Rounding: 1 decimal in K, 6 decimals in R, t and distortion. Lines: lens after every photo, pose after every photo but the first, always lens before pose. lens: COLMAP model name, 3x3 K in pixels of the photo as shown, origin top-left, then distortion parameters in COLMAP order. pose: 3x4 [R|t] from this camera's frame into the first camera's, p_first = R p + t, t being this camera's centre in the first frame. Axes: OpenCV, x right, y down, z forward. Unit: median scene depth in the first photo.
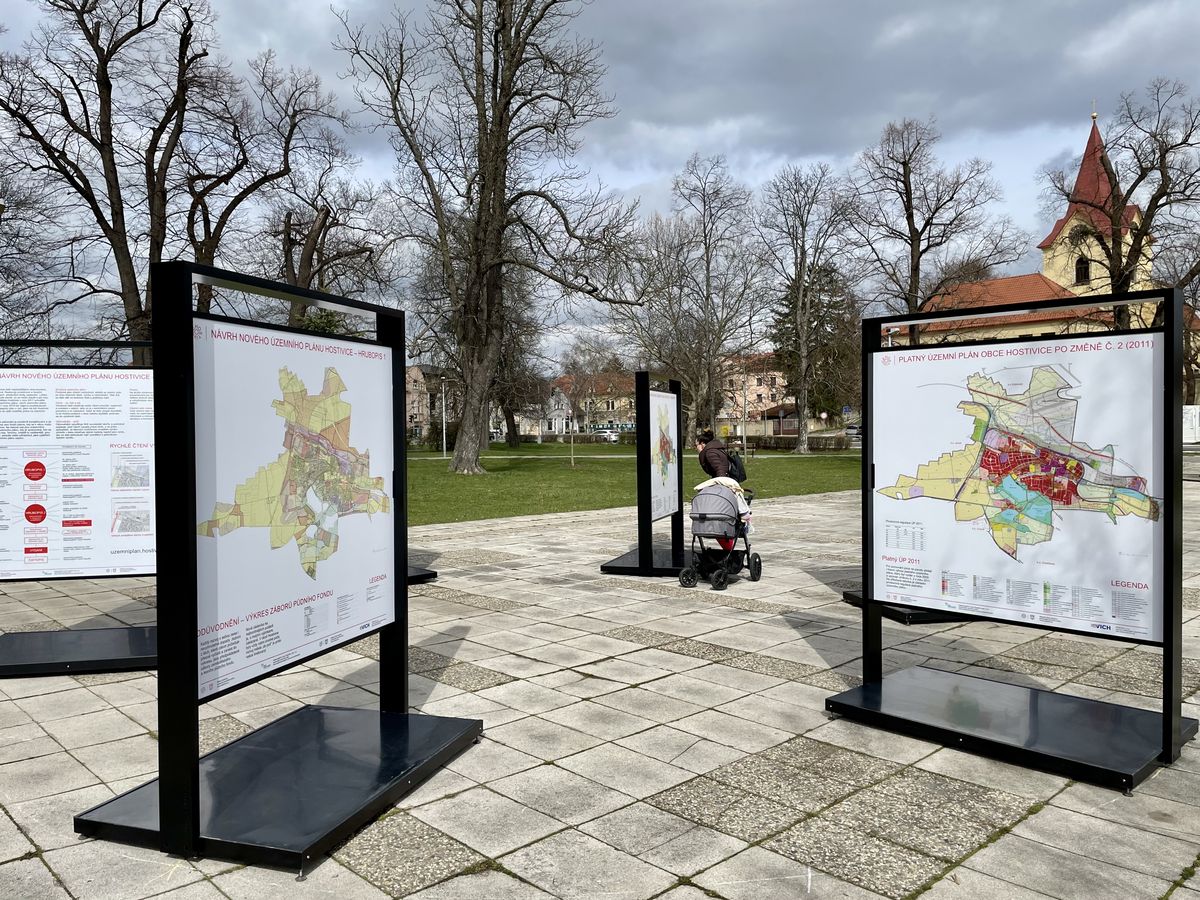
lens RADIAL K [[907.3, 0, 583.4], [0, 907.3, 452.4], [0, 0, 1]] dist [0.093992, -0.123289]
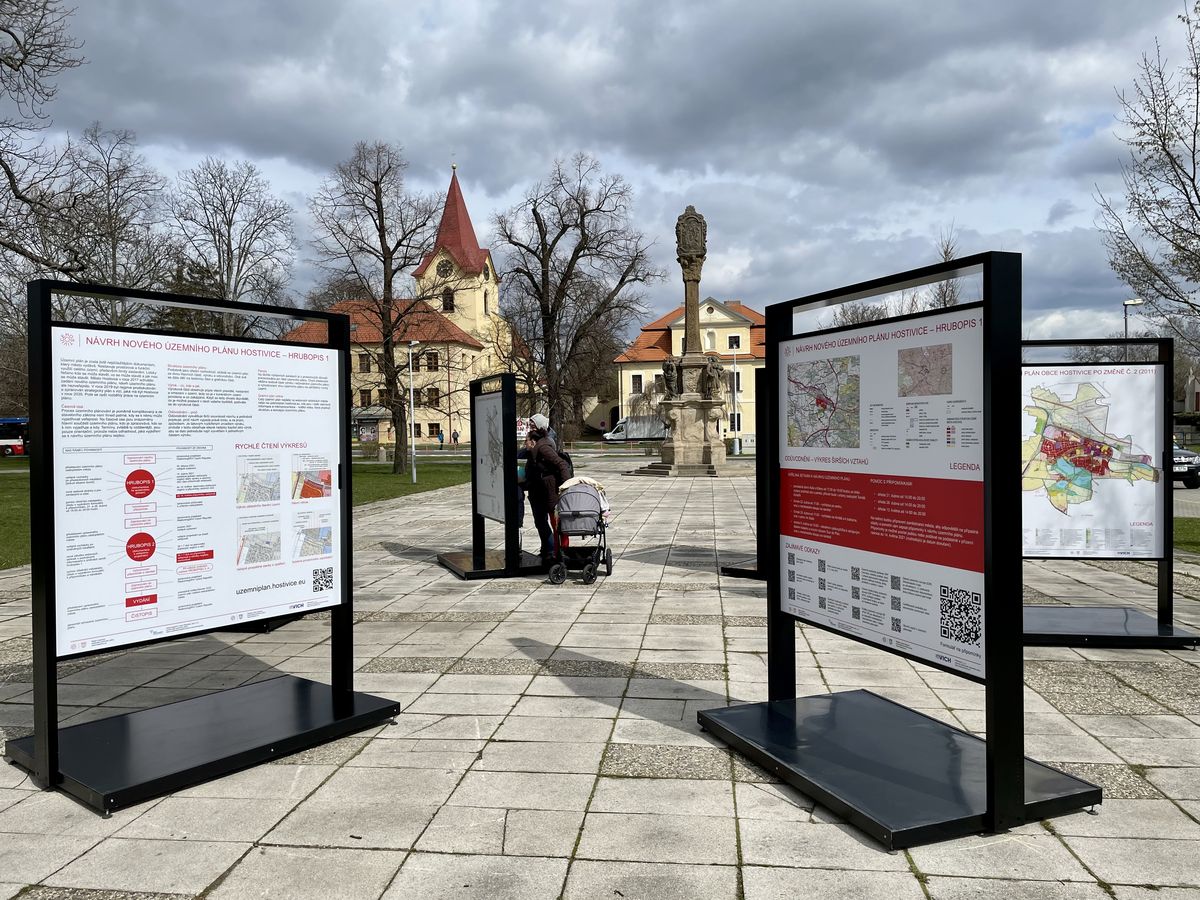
lens RADIAL K [[907.3, 0, 583.4], [0, 907.3, 452.4], [0, 0, 1]] dist [0.093992, -0.123289]
pose [[0.768738, -0.012643, 0.639439, -0.776531], [0.019657, 0.999799, -0.003863, 0.005958], [-0.639262, 0.015539, 0.768832, 0.269299]]
